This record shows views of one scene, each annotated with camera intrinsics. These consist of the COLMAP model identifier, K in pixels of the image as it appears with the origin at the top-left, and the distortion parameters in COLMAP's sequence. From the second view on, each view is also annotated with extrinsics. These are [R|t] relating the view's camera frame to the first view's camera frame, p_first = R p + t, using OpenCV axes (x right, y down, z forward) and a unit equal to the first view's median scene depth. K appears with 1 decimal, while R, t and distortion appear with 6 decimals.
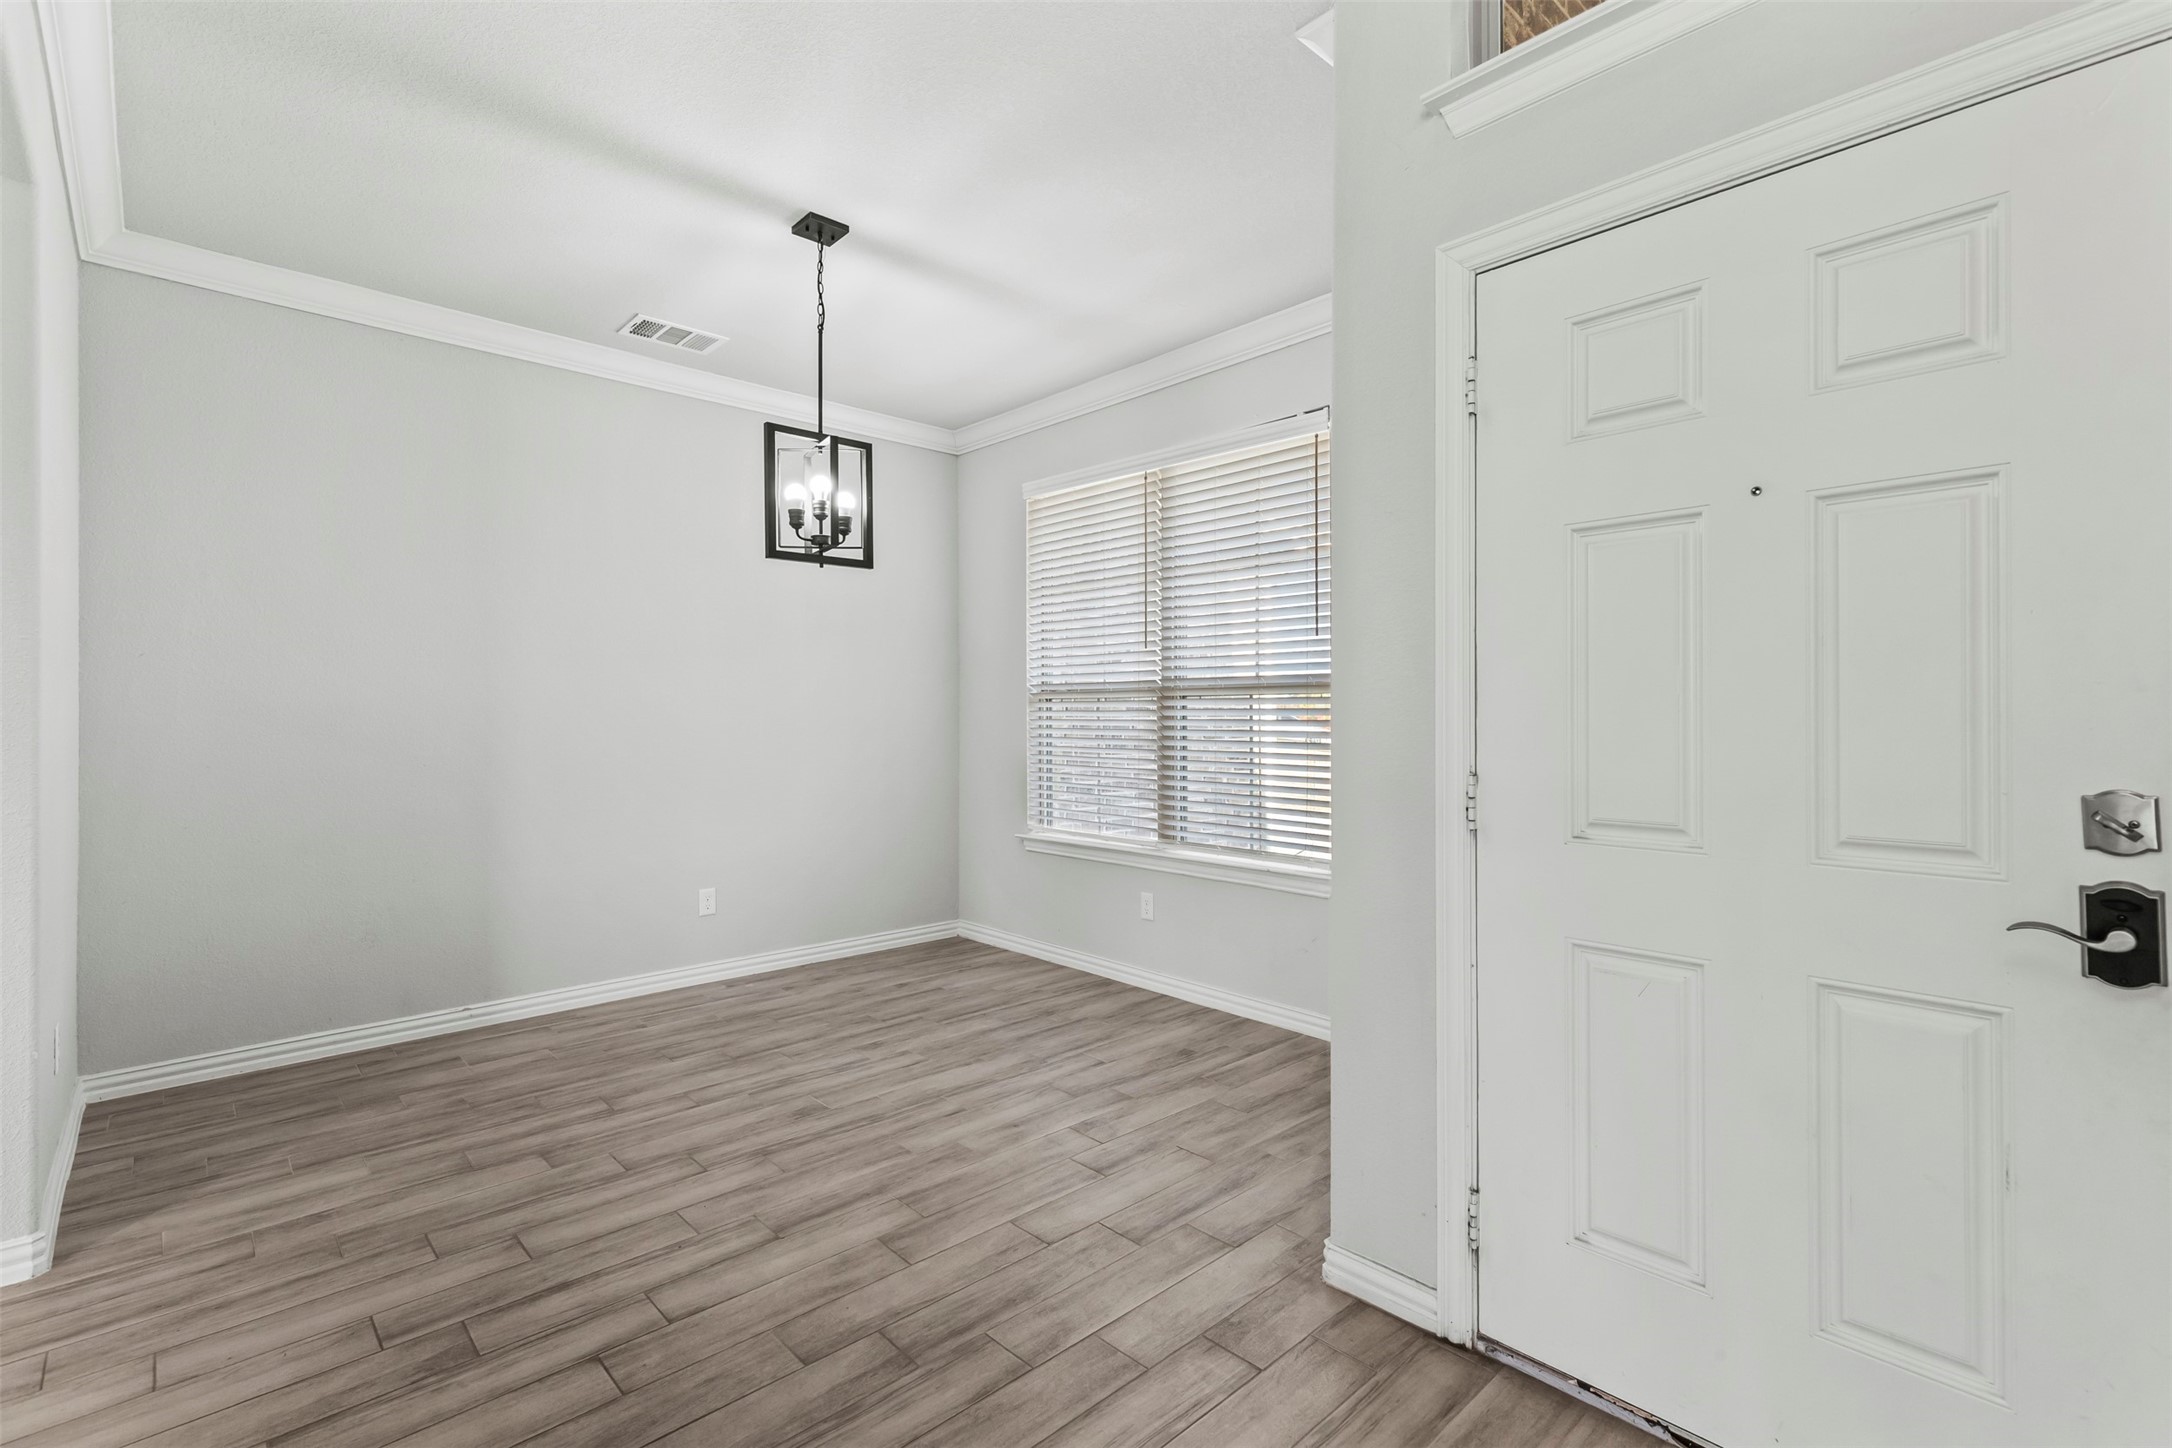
lens RADIAL K [[977.0, 0, 1098.5], [0, 977.0, 720.2], [0, 0, 1]] dist [0.001701, 0.000404]
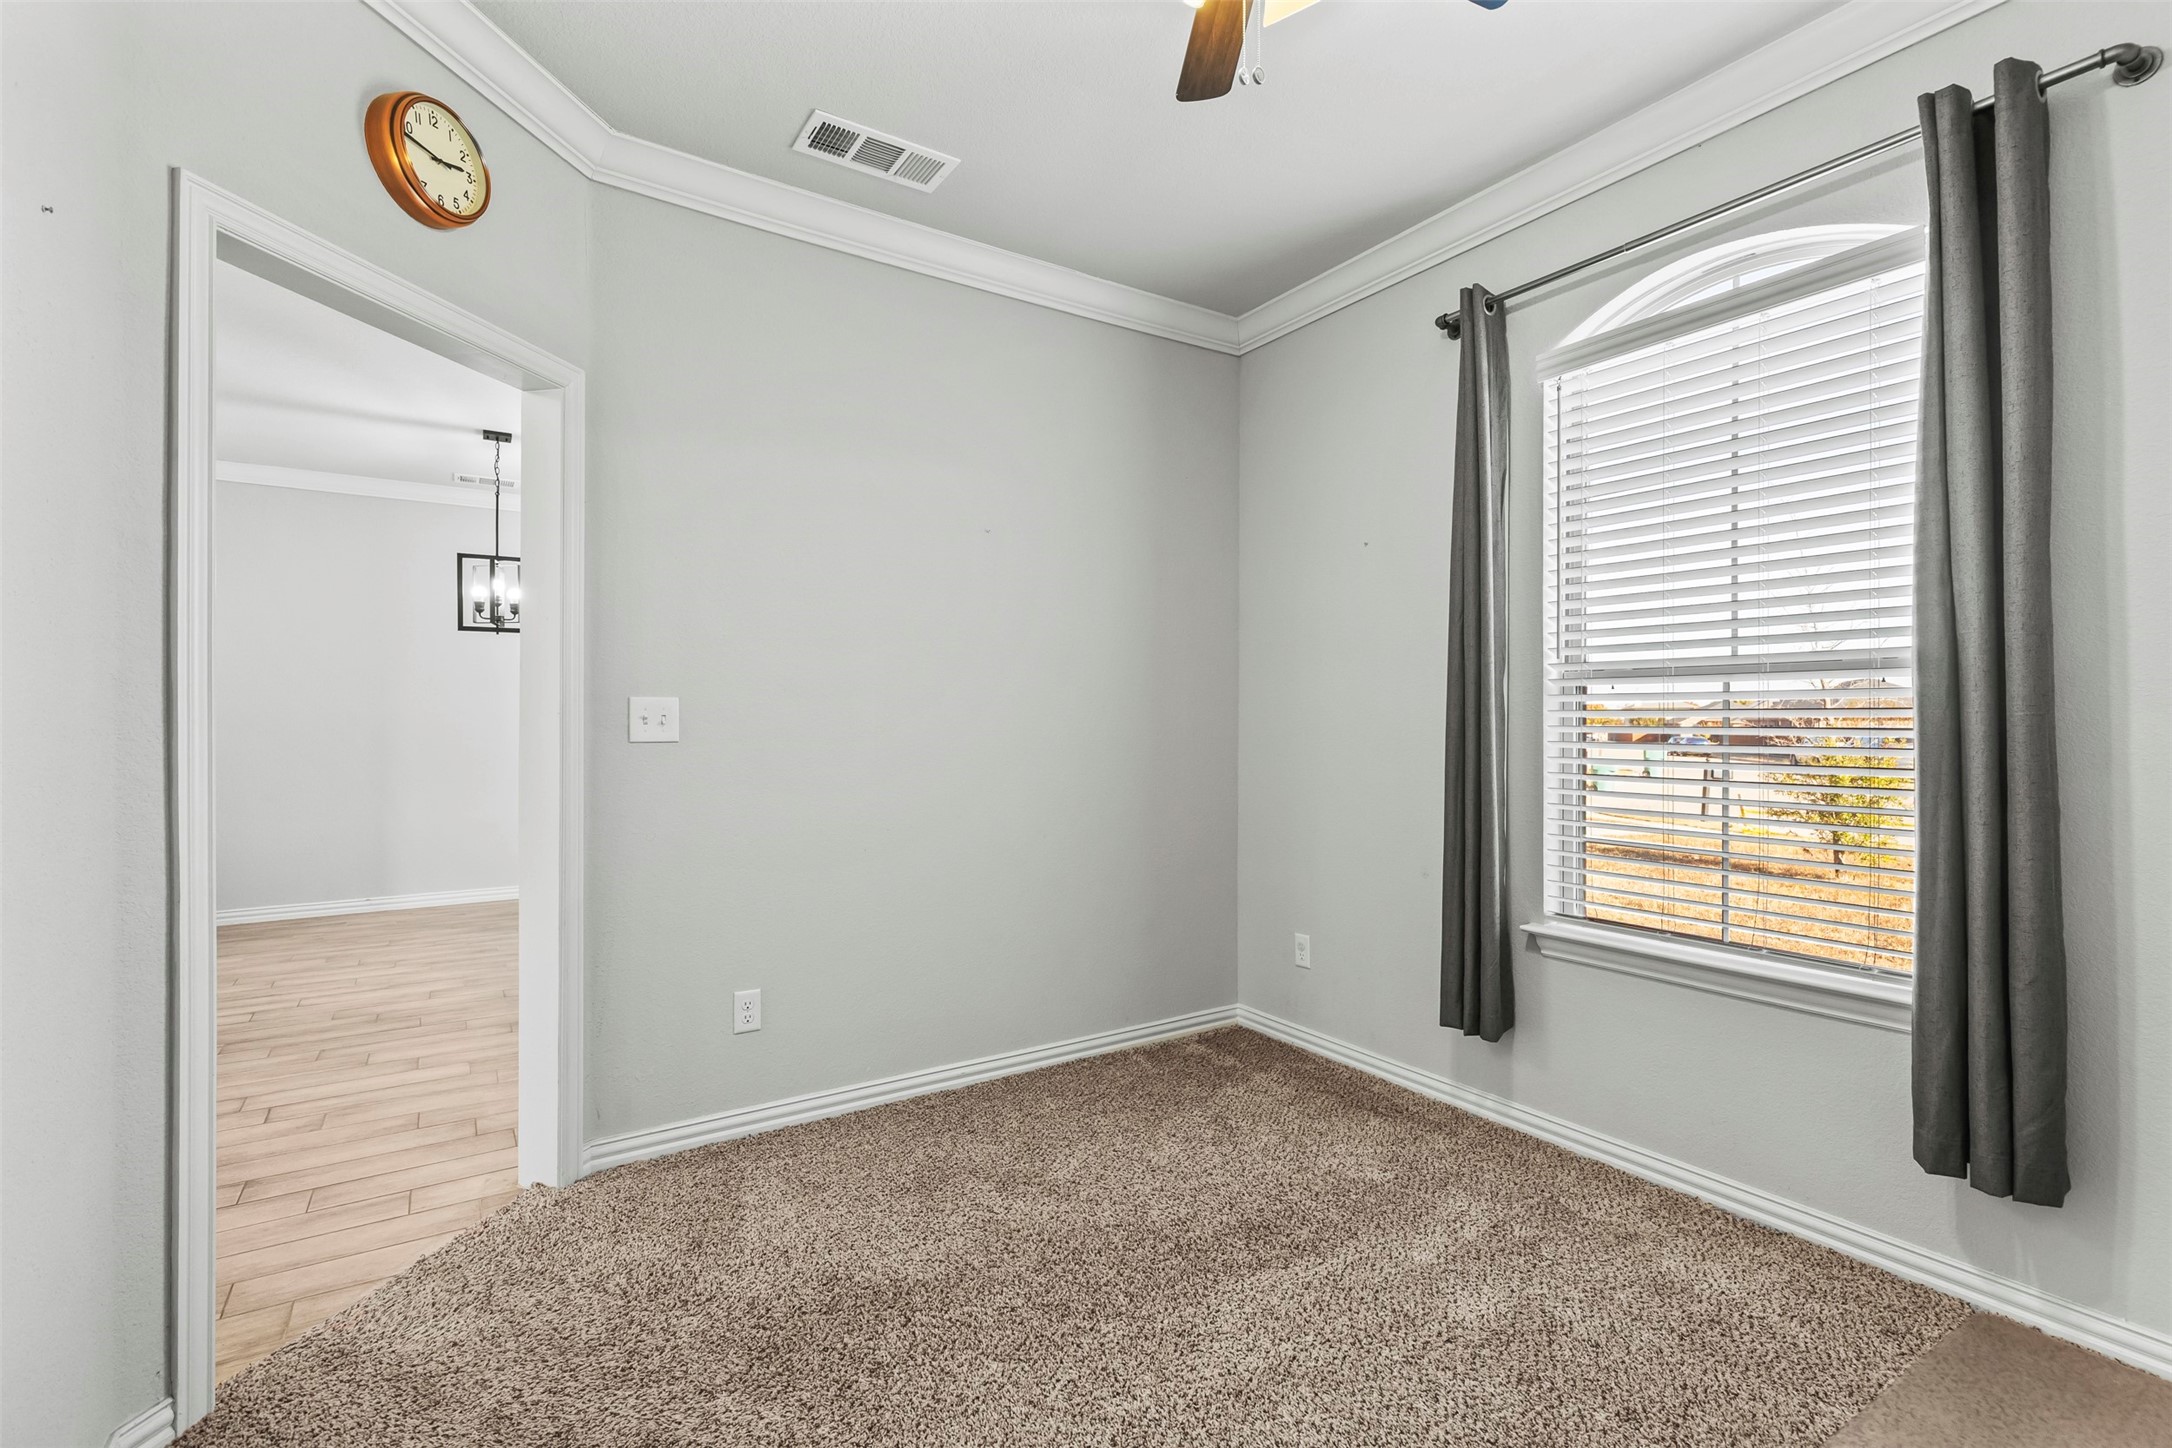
lens RADIAL K [[977.0, 0, 1098.5], [0, 977.0, 720.2], [0, 0, 1]] dist [0.001701, 0.000404]
pose [[0.984954, 0.000180, -0.172817, 1.071786], [-0.001562, 0.999968, -0.007860, 0.006551], [0.172810, 0.008012, 0.984923, -0.514579]]
